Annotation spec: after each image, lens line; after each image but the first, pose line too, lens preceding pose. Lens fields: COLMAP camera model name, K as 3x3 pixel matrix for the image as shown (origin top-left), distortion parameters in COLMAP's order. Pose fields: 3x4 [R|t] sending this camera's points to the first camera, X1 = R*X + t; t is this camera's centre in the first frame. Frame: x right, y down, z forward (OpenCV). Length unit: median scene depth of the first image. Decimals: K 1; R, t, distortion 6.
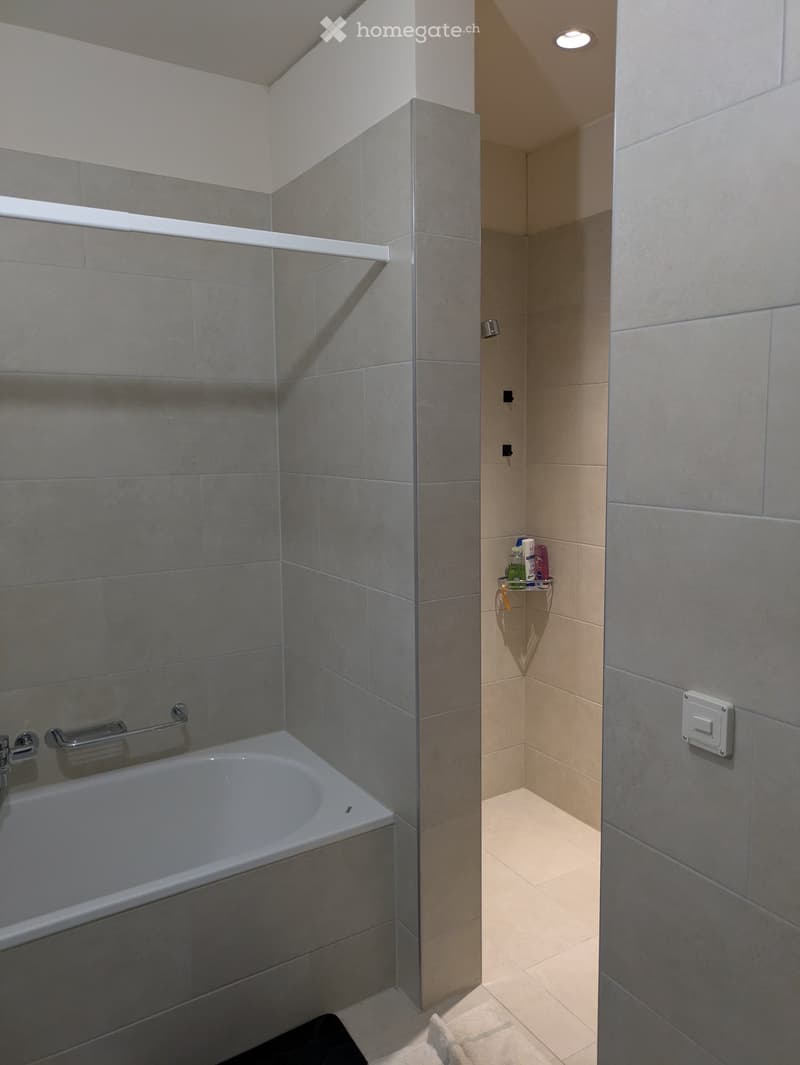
lens RADIAL K [[796.2, 0, 401.4], [0, 796.2, 526.3], [0, 0, 1]] dist [0.016844, -0.005884]
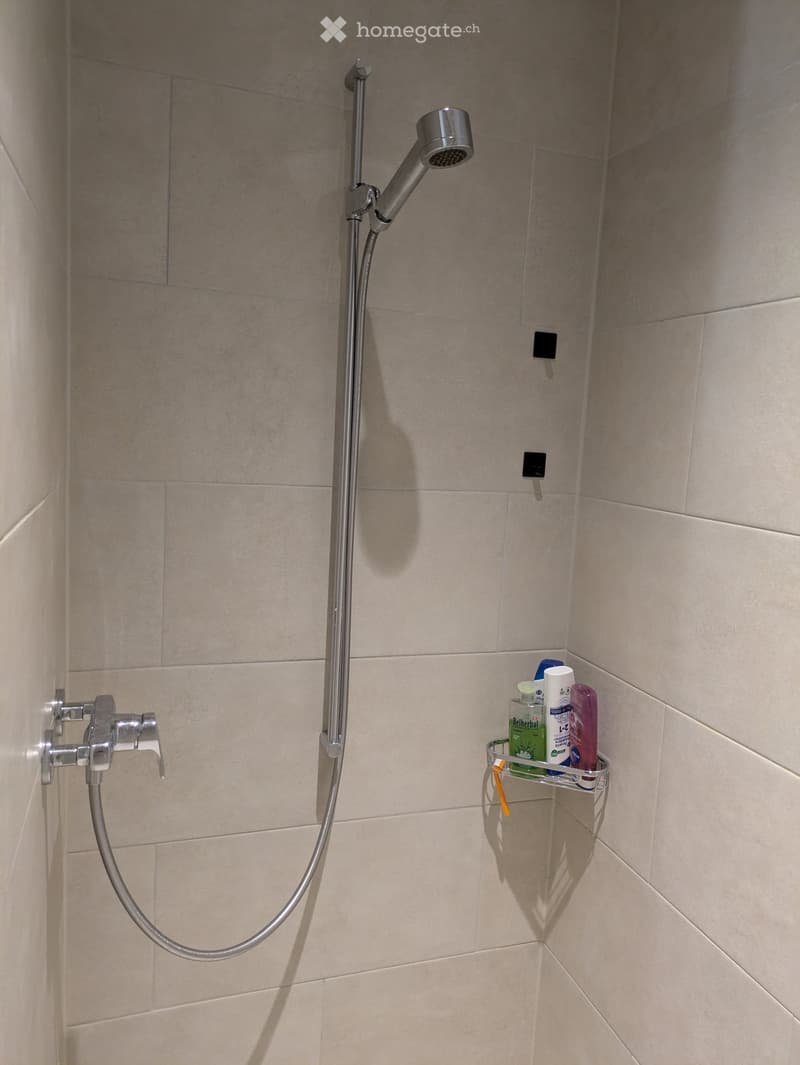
lens RADIAL K [[796.2, 0, 401.4], [0, 796.2, 526.3], [0, 0, 1]] dist [0.016844, -0.005884]
pose [[0.973214, 0.089297, -0.211851, 0.158953], [-0.088775, 0.995979, 0.011992, -0.059329], [0.212070, 0.007136, 0.977228, 0.543121]]
